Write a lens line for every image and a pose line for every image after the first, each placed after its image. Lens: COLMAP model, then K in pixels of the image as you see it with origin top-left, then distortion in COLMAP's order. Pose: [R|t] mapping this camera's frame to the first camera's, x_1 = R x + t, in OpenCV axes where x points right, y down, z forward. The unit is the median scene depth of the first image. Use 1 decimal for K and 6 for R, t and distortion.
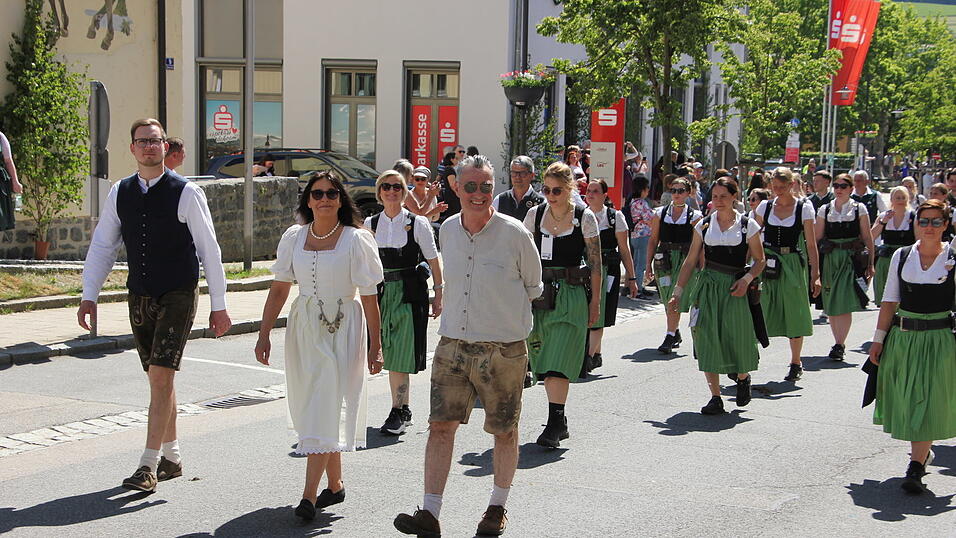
lens RADIAL K [[1693.8, 0, 475.5], [0, 1693.8, 318.6], [0, 0, 1]] dist [0.191033, 0.714382]
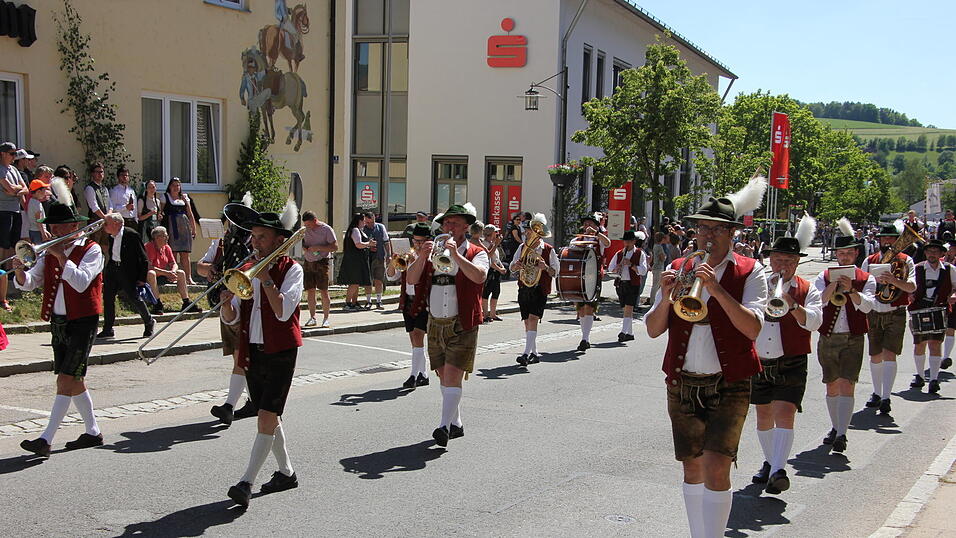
lens RADIAL K [[1198.5, 0, 497.4], [0, 1198.5, 323.8], [0, 0, 1]] dist [0.029929, 0.071896]
pose [[0.999411, 0.010659, -0.032625, 0.004764], [-0.010920, 0.999910, -0.007823, 0.006295], [0.032538, 0.008175, 0.999437, -0.067727]]
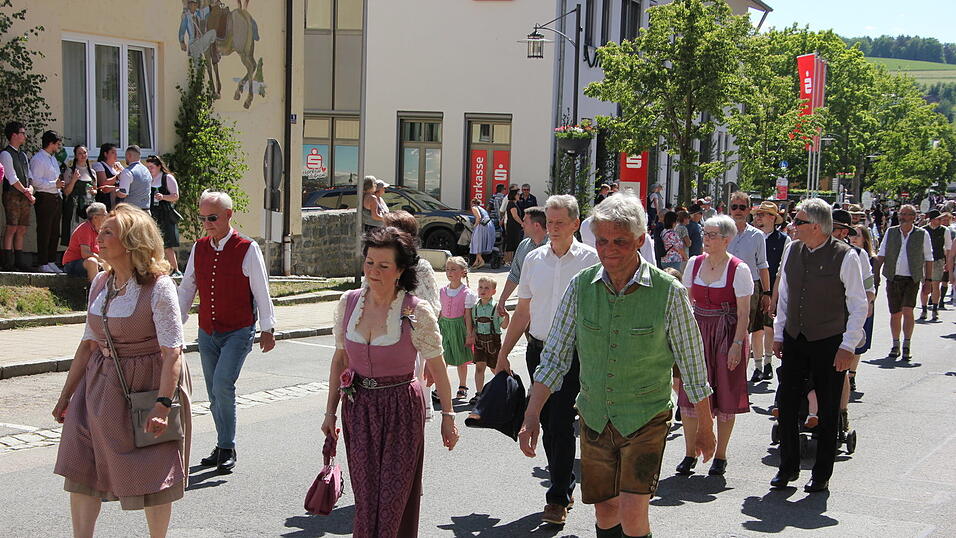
lens RADIAL K [[1588.8, 0, 476.3], [0, 1588.8, 321.7], [0, 0, 1]] dist [0.179981, 0.082444]
pose [[0.999954, 0.009563, 0.001058, -0.033847], [-0.009551, 0.999898, -0.010645, 0.008439], [-0.001159, 0.010635, 0.999943, -0.127885]]
